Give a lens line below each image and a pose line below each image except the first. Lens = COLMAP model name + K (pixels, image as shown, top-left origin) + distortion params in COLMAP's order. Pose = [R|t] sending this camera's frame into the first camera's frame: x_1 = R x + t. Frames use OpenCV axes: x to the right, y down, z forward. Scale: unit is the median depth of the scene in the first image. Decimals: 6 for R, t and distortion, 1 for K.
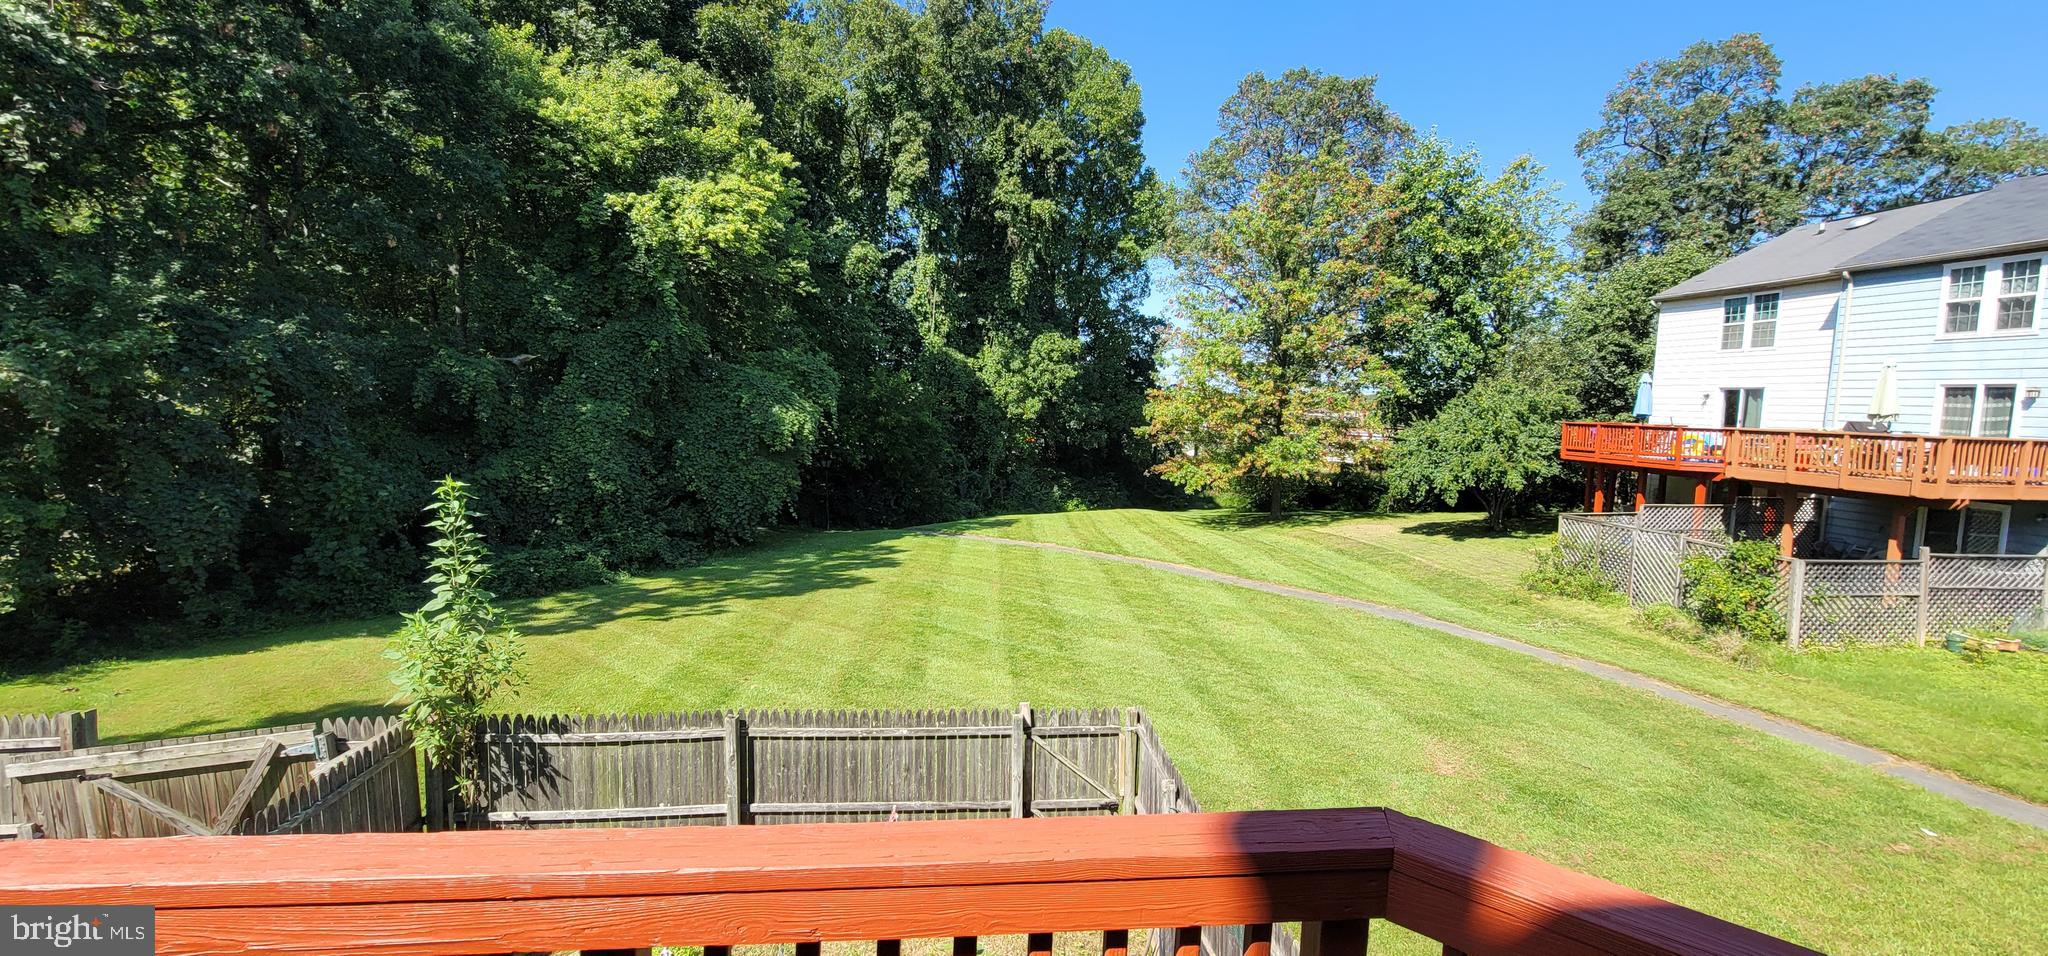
lens RADIAL K [[845.6, 0, 1018.7], [0, 845.6, 474.9], [0, 0, 1]] dist [-0.009601, 0.003147]
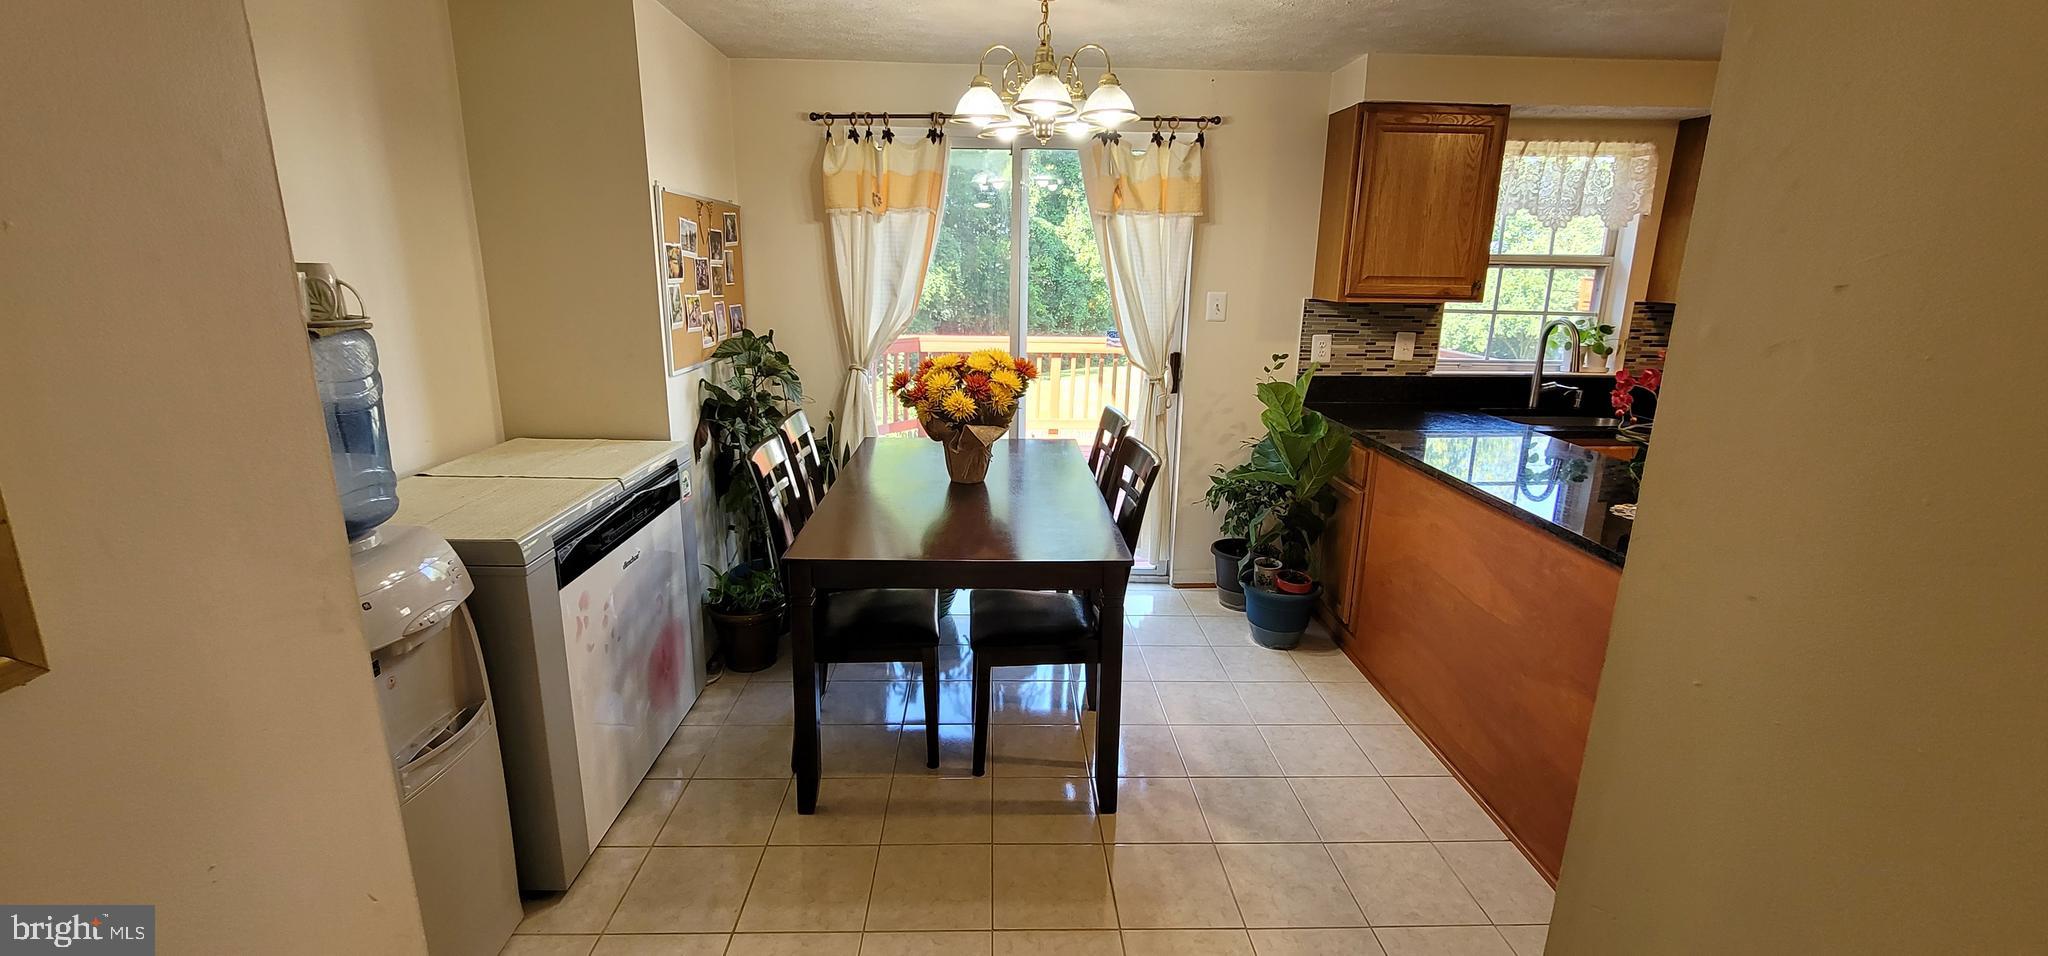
lens RADIAL K [[845.6, 0, 1016.9], [0, 845.6, 476.1], [0, 0, 1]] dist [-0.009601, 0.003147]
pose [[0.997956, 0.001928, -0.063878, -0.047809], [0.007930, 0.988083, 0.153716, 0.017846], [0.063413, -0.153909, 0.986048, -0.183608]]
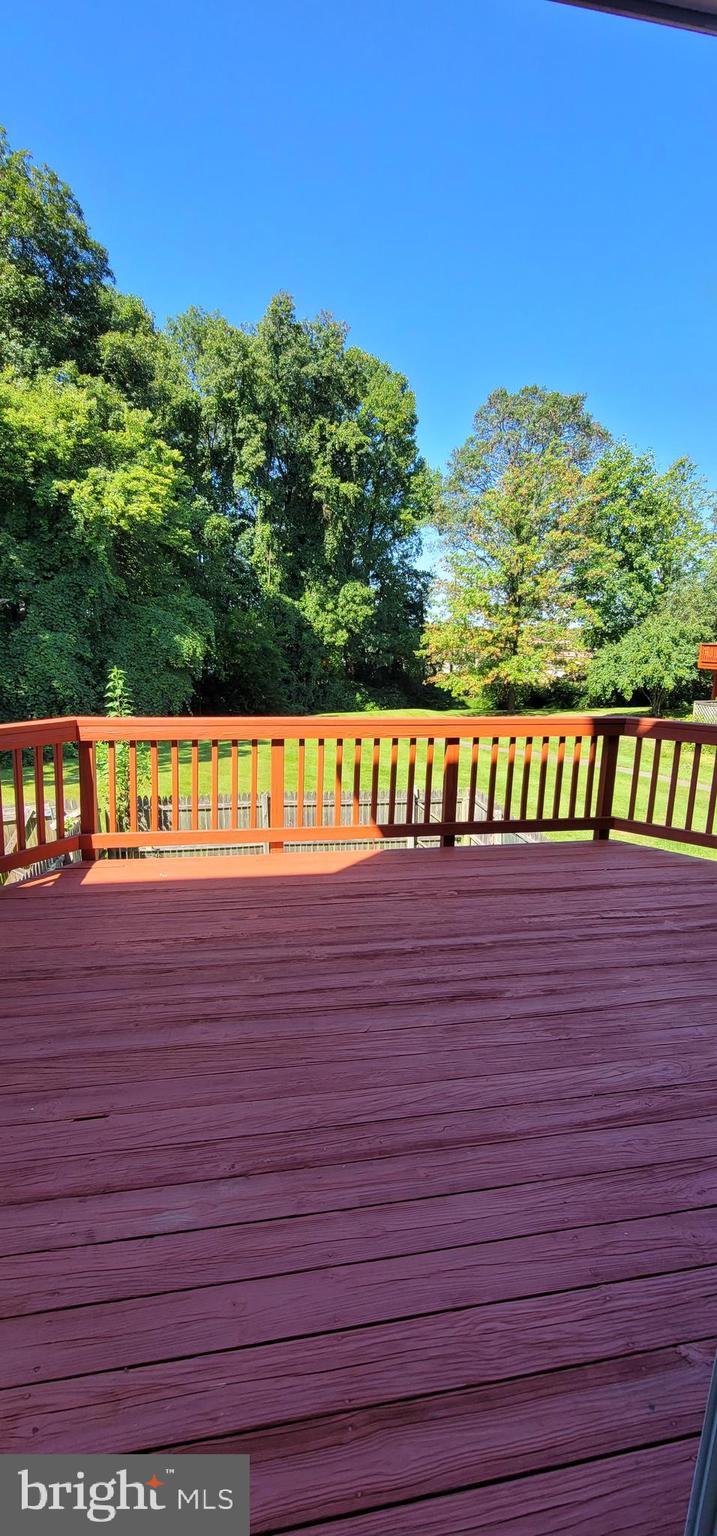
lens RADIAL K [[634.2, 0, 364.3], [0, 634.2, 762.7], [0, 0, 1]] dist [-0.009601, 0.003147]
pose [[0.996466, -0.021165, 0.081286, -0.044854], [0.011924, 0.993577, 0.112524, 0.011314], [-0.083145, -0.111157, 0.990319, -0.082396]]
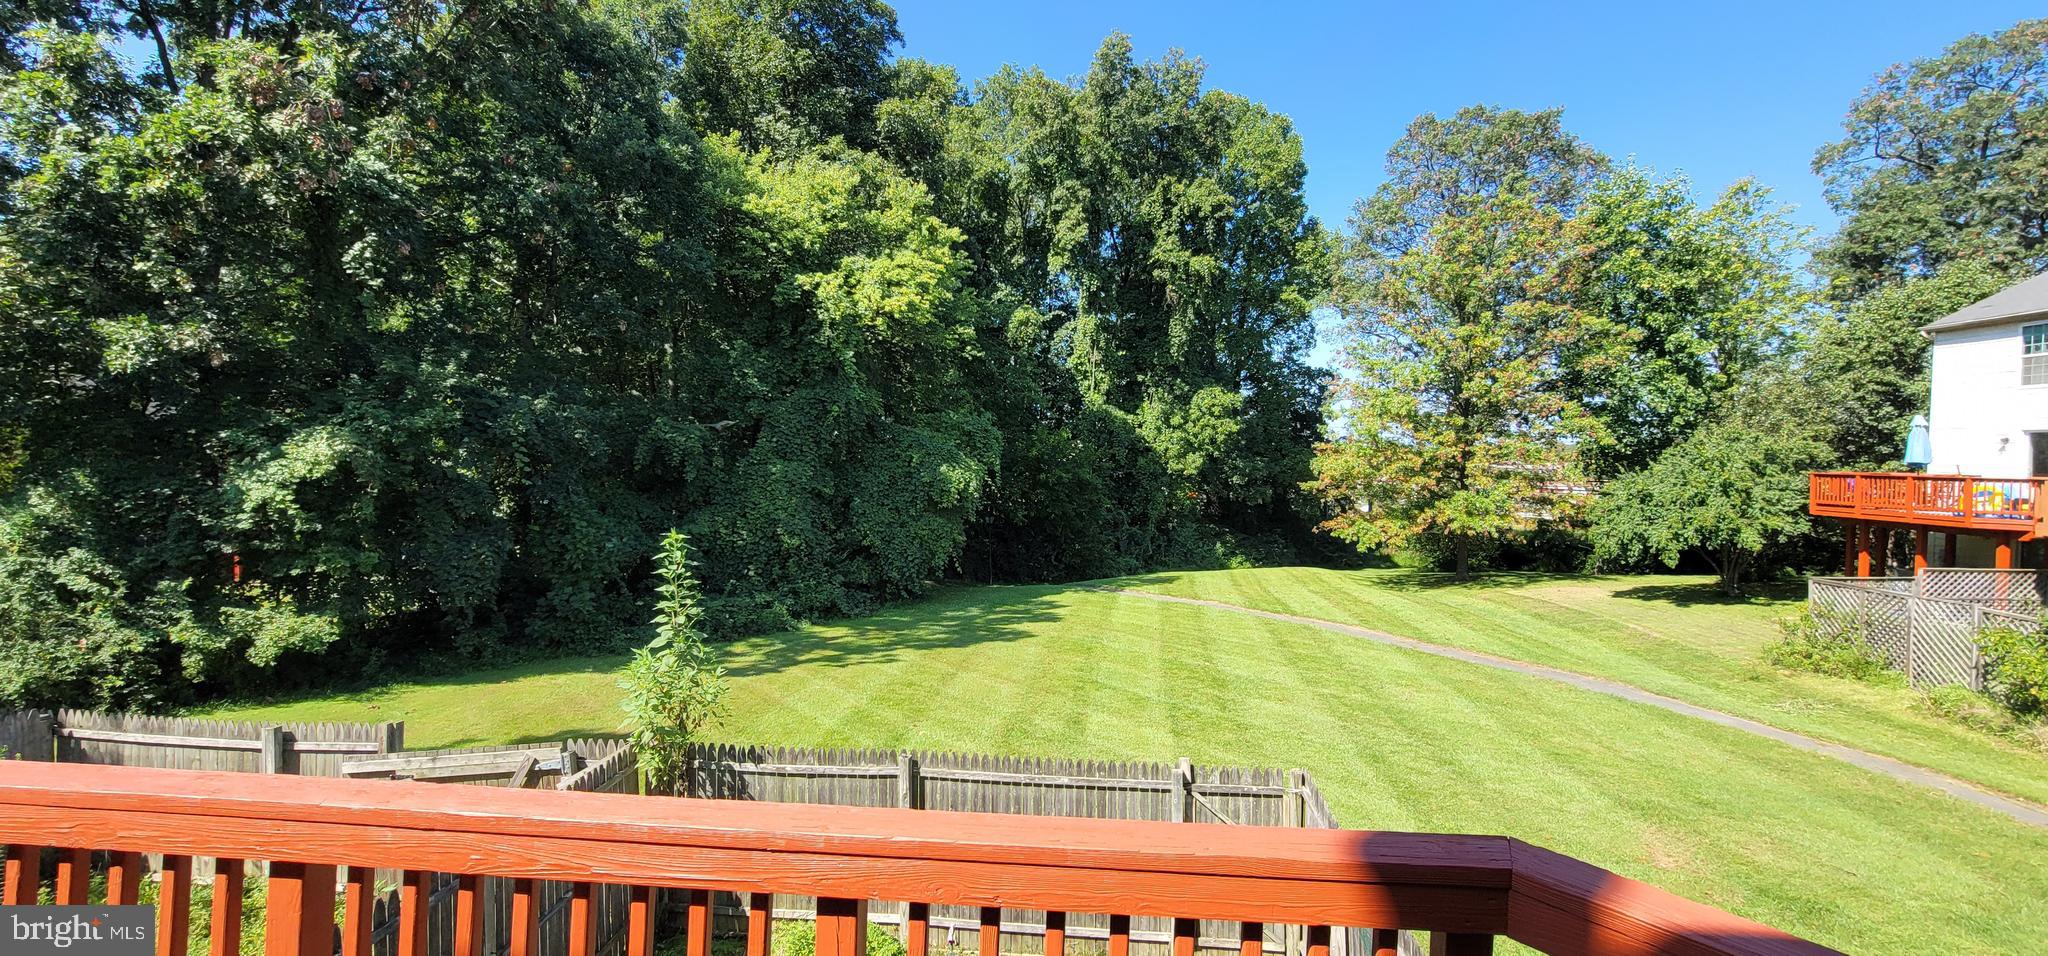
lens RADIAL K [[845.6, 0, 1017.8], [0, 845.6, 475.3], [0, 0, 1]] dist [-0.009601, 0.003147]
pose [[0.982051, -0.008991, -0.188399, 0.000917], [-0.003449, 0.997840, -0.065596, 0.000274], [0.188582, 0.065068, 0.979899, -0.008751]]
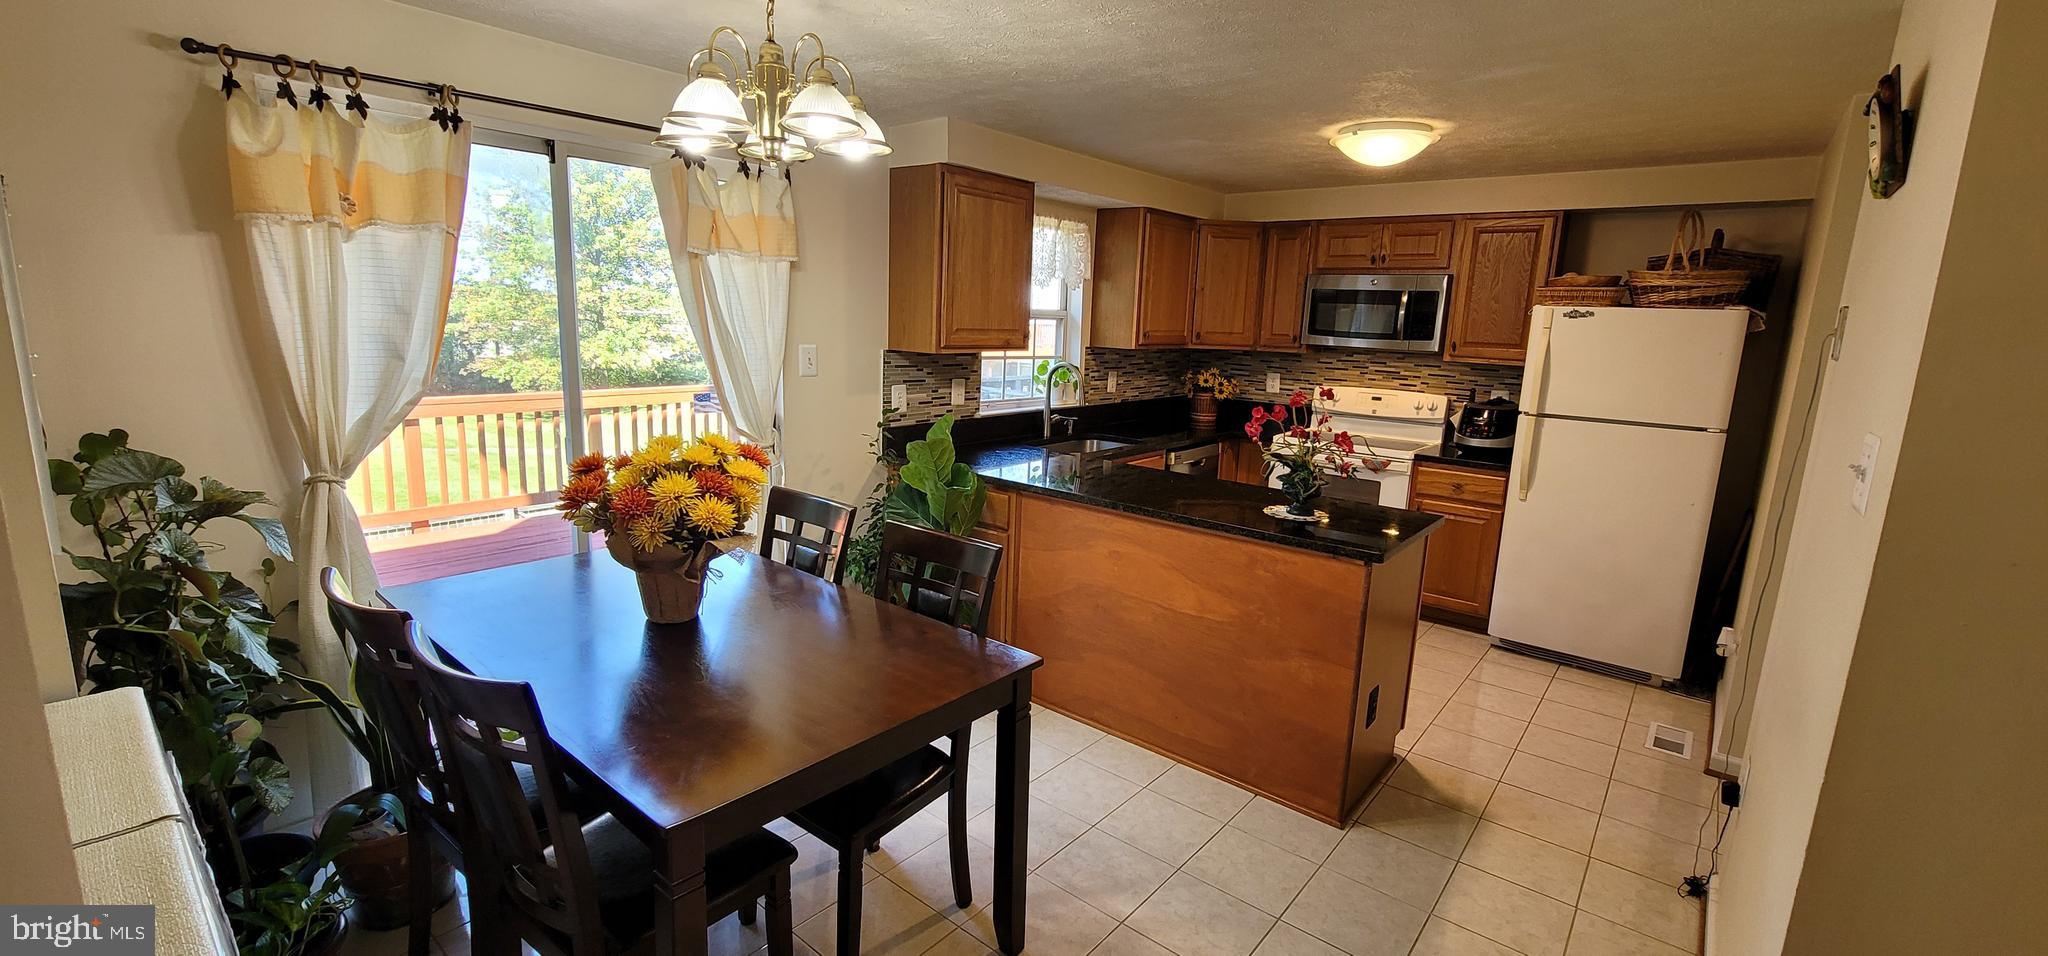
lens RADIAL K [[845.6, 0, 1019.3], [0, 845.6, 474.1], [0, 0, 1]] dist [-0.009601, 0.003147]
pose [[0.713445, -0.130385, 0.688473, -0.080769], [0.048698, 0.989386, 0.136908, 0.014110], [-0.699017, -0.064149, 0.712222, -0.160128]]
